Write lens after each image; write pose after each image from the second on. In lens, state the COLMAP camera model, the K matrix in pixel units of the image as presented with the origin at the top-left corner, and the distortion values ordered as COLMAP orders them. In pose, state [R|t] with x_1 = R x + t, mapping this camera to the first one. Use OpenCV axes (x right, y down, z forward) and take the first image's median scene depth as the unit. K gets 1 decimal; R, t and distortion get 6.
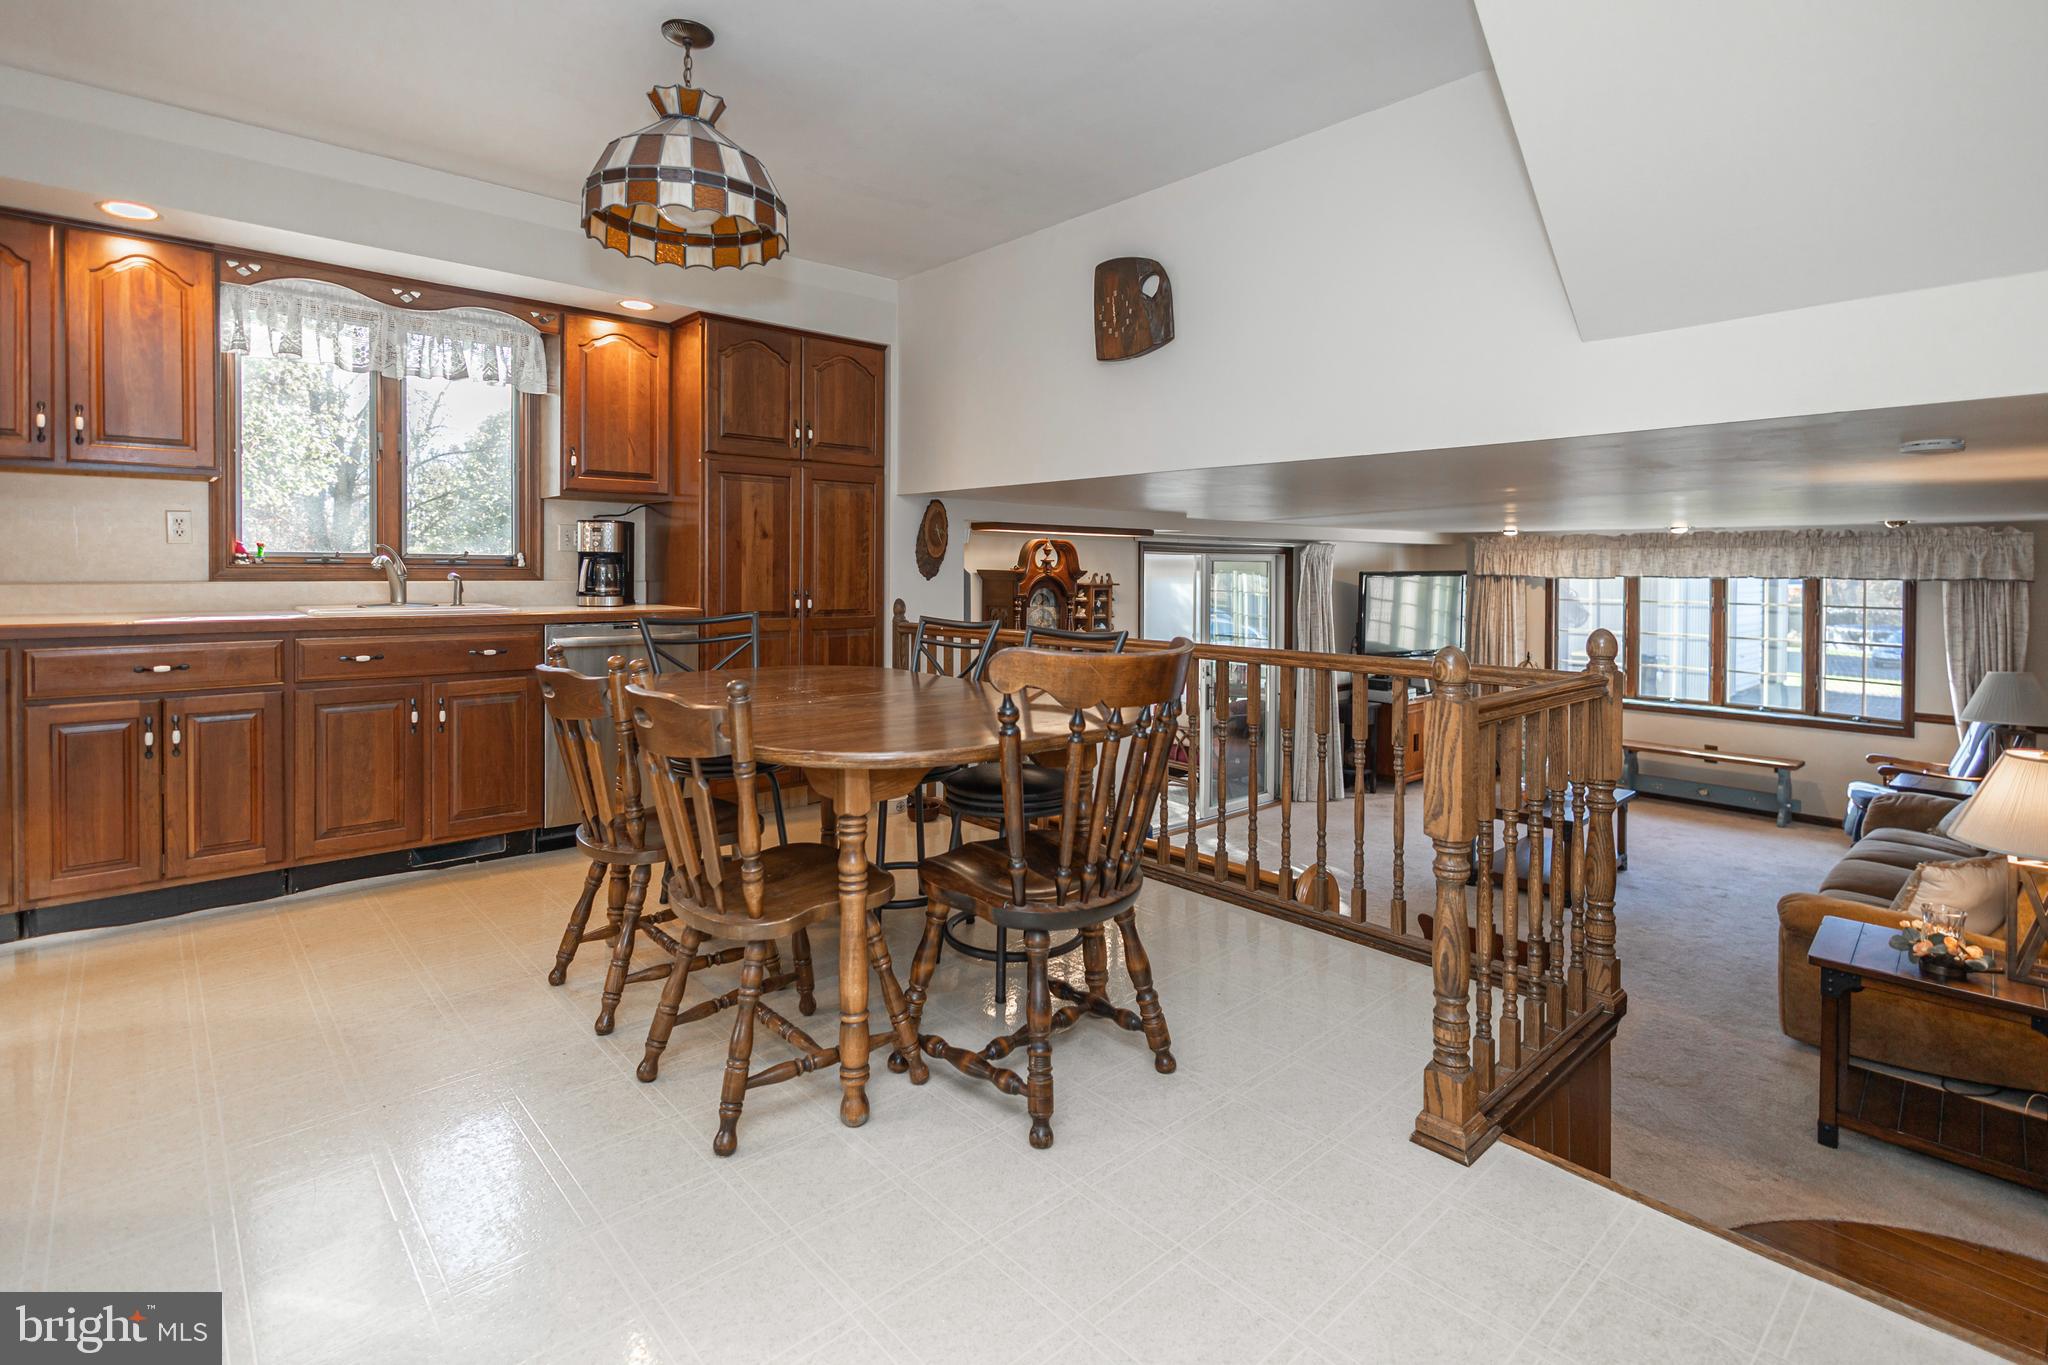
lens RADIAL K [[959.3, 0, 1043.3], [0, 959.3, 579.2], [0, 0, 1]] dist [0.009990, -0.006155]
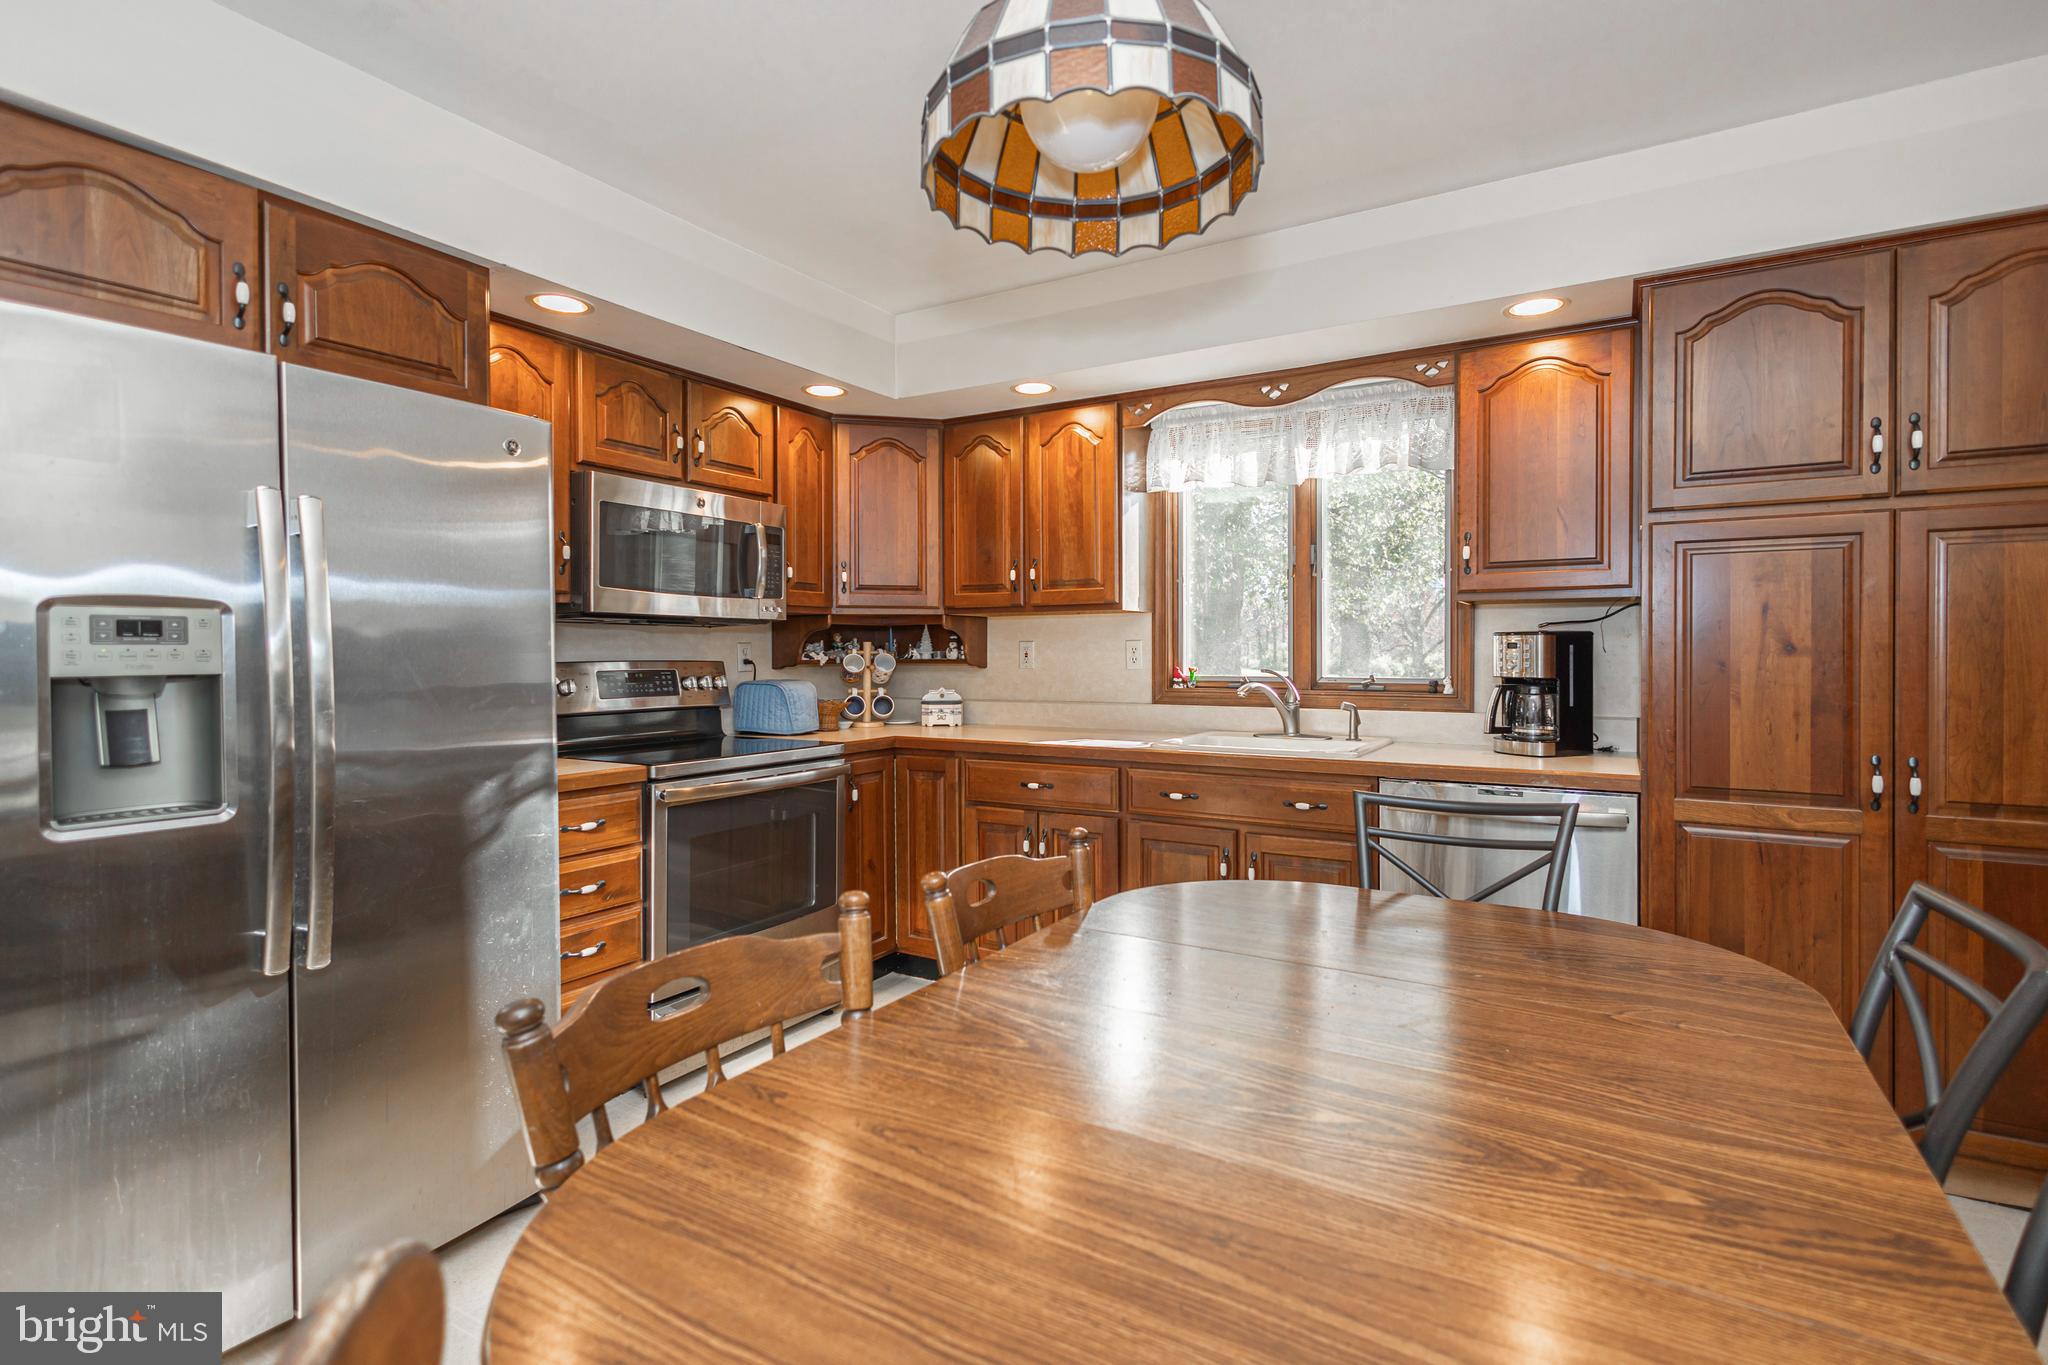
lens RADIAL K [[959.3, 0, 1083.9], [0, 959.3, 655.8], [0, 0, 1]] dist [0.009990, -0.006155]
pose [[0.270641, -0.001198, -0.962680, 0.110571], [-0.010310, 0.999938, -0.004142, -0.033281], [0.962625, 0.011046, 0.270612, 0.446463]]
